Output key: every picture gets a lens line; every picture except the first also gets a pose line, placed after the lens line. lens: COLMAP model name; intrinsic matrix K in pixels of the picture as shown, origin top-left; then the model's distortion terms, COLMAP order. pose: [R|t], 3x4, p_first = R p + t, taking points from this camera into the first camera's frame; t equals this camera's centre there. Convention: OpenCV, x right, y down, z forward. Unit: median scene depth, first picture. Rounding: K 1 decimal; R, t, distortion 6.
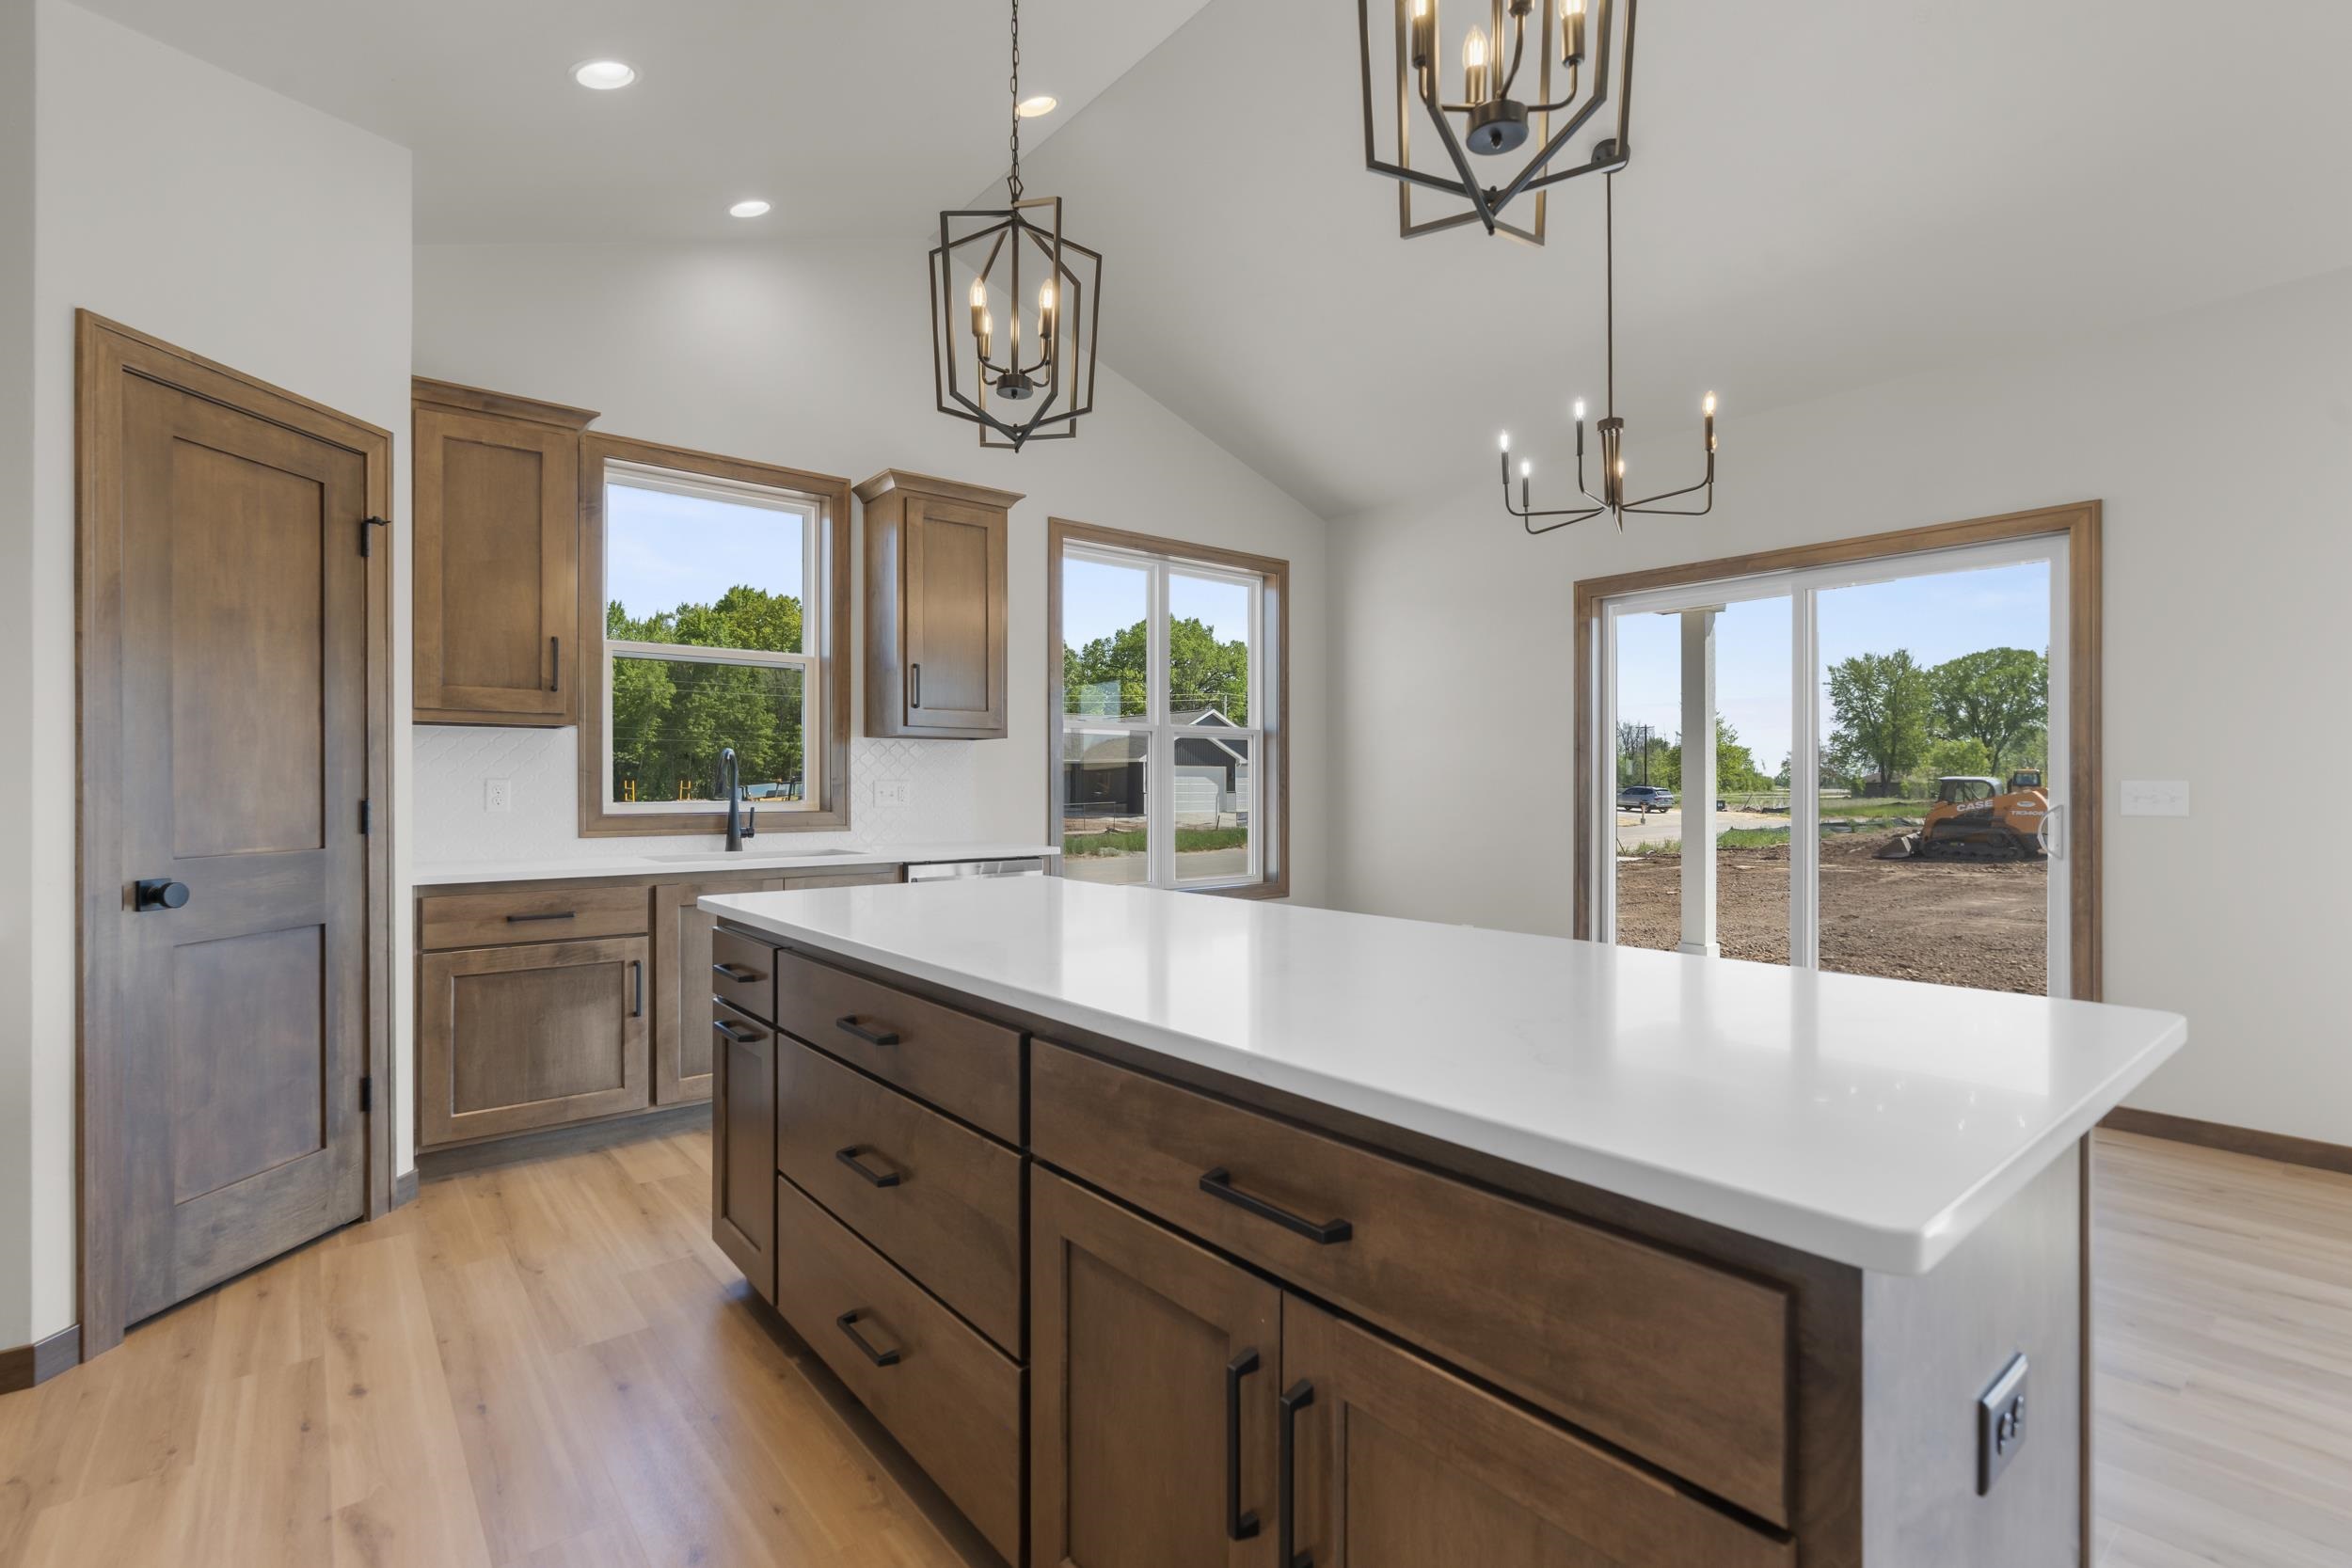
lens RADIAL K [[1069.4, 0, 1155.6], [0, 1069.4, 782.0], [0, 0, 1]] dist [-0.011470, 0.004996]
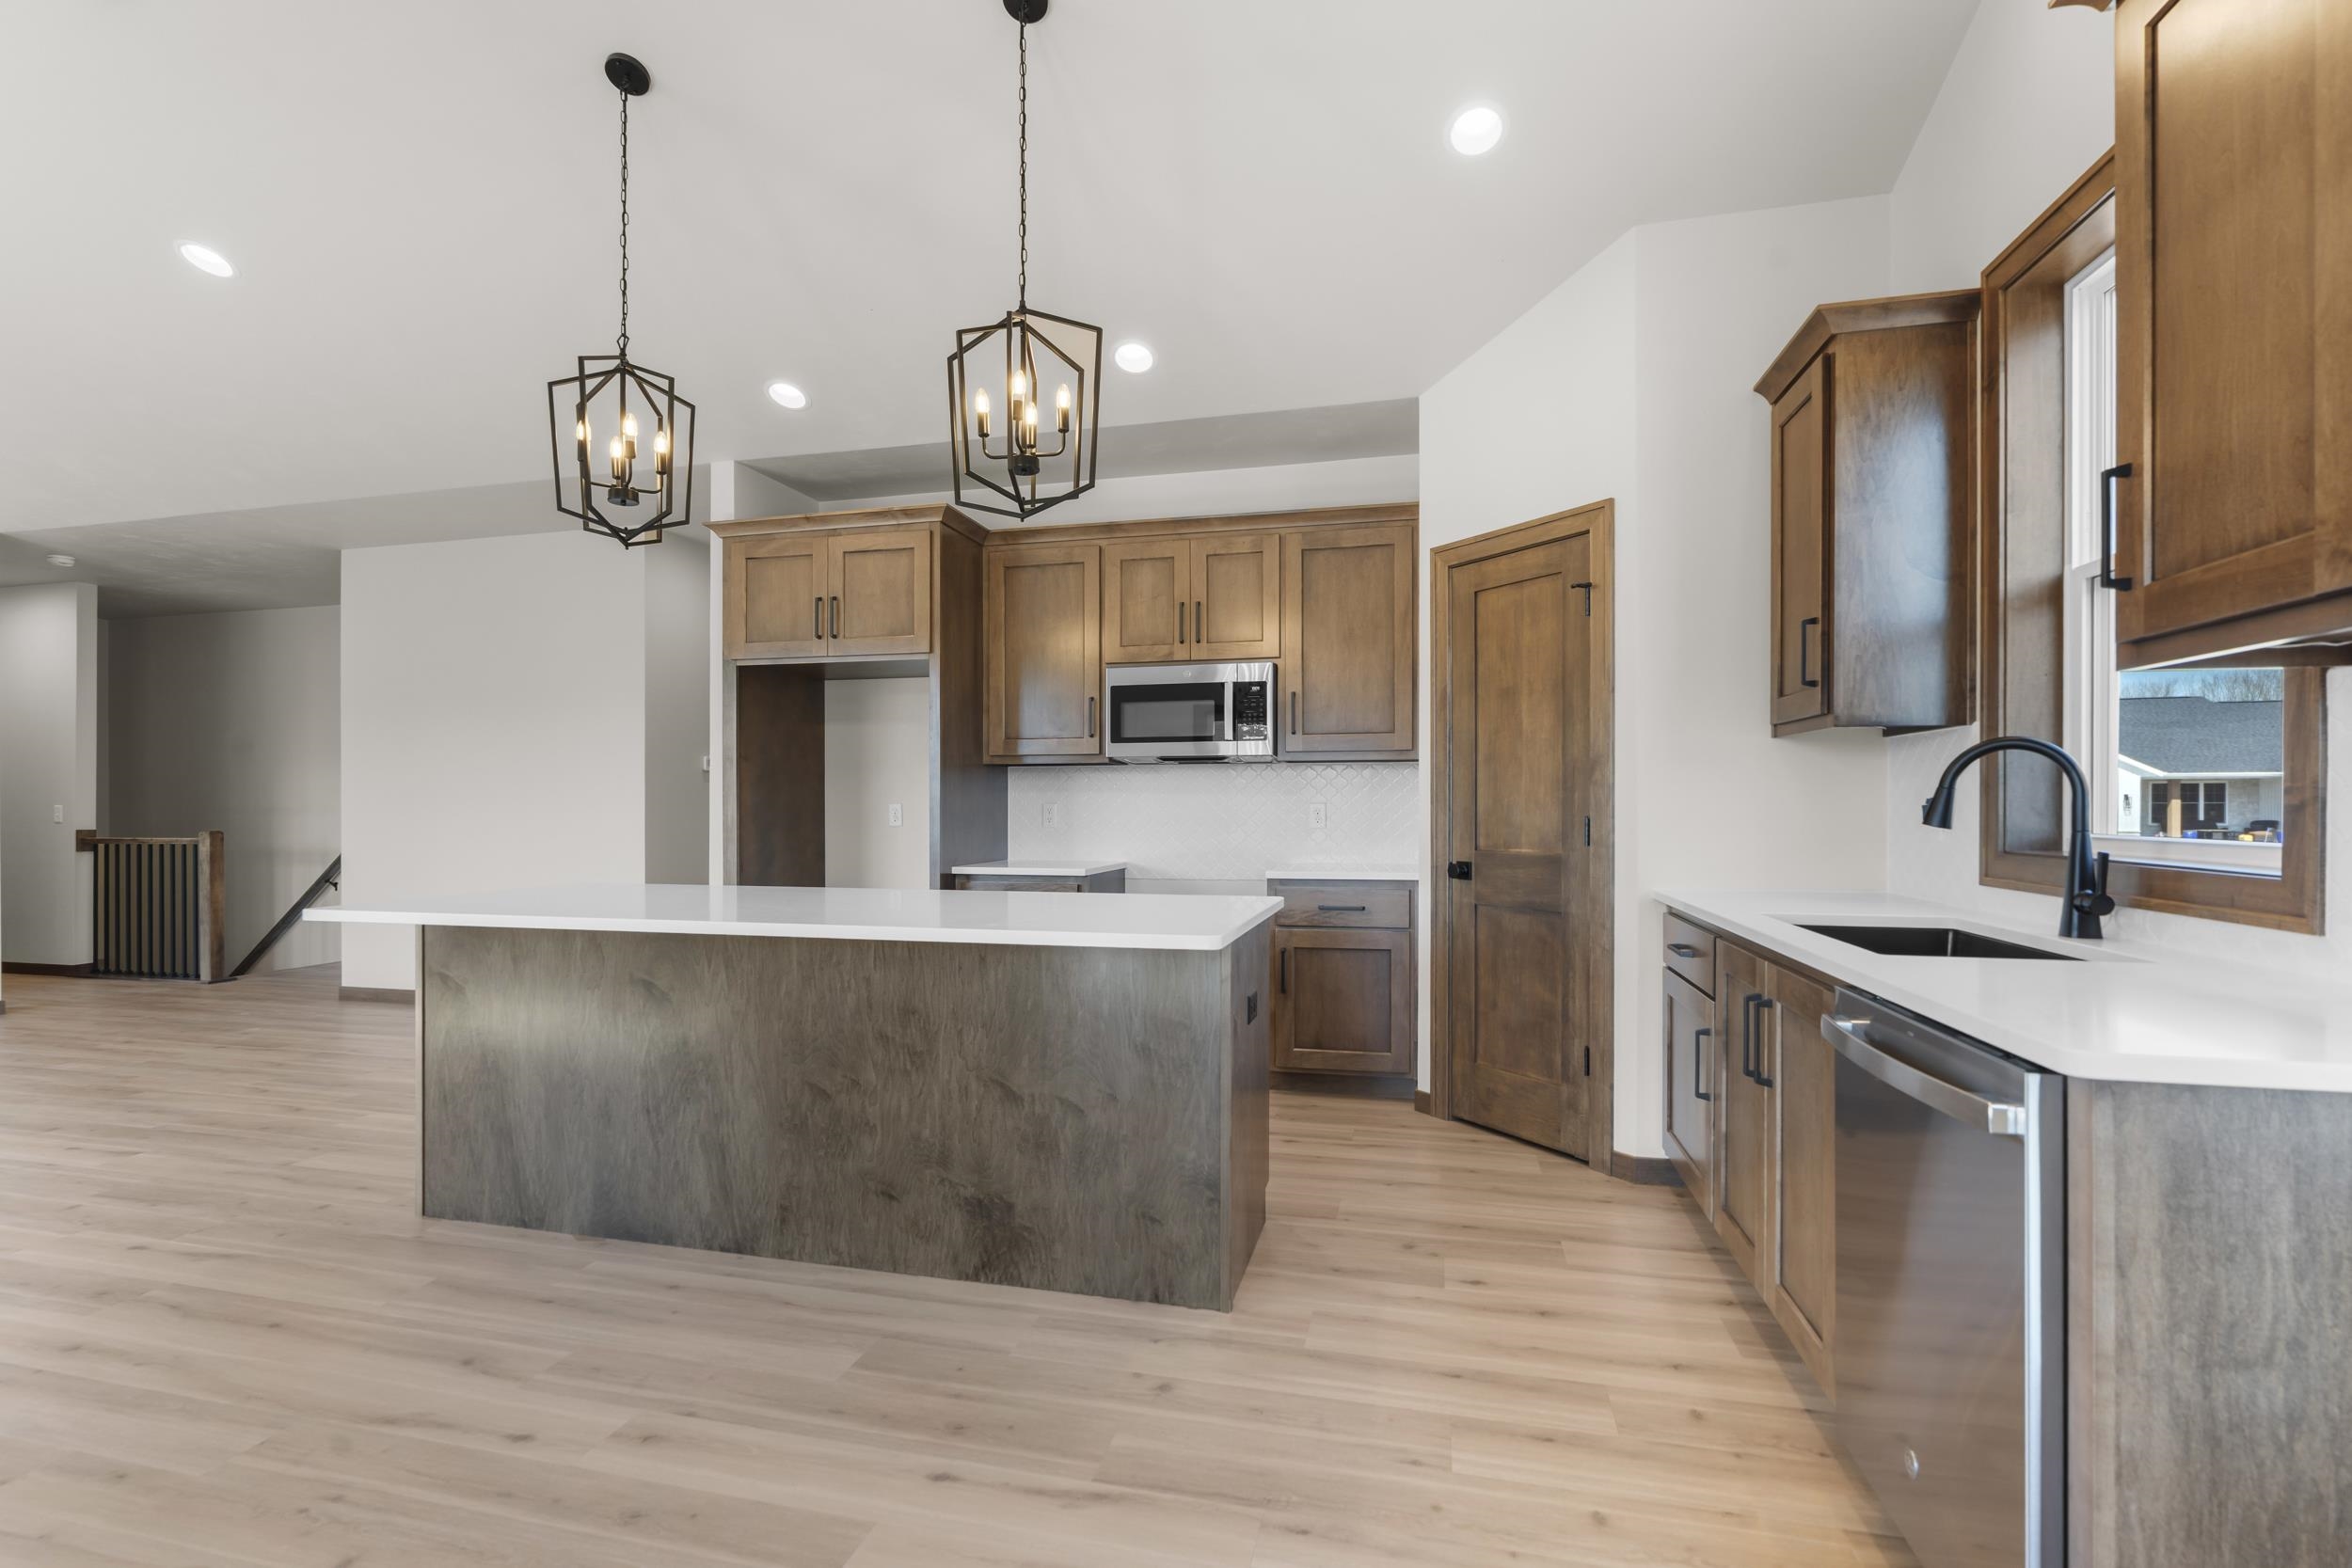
lens RADIAL K [[1069.4, 0, 1143.1], [0, 1069.4, 809.1], [0, 0, 1]] dist [-0.011470, 0.004996]
pose [[-0.804269, 0.003752, -0.594254, 0.315829], [0.002551, 0.999993, 0.002860, 0.002132], [0.594260, 0.000784, -0.804273, 1.378687]]
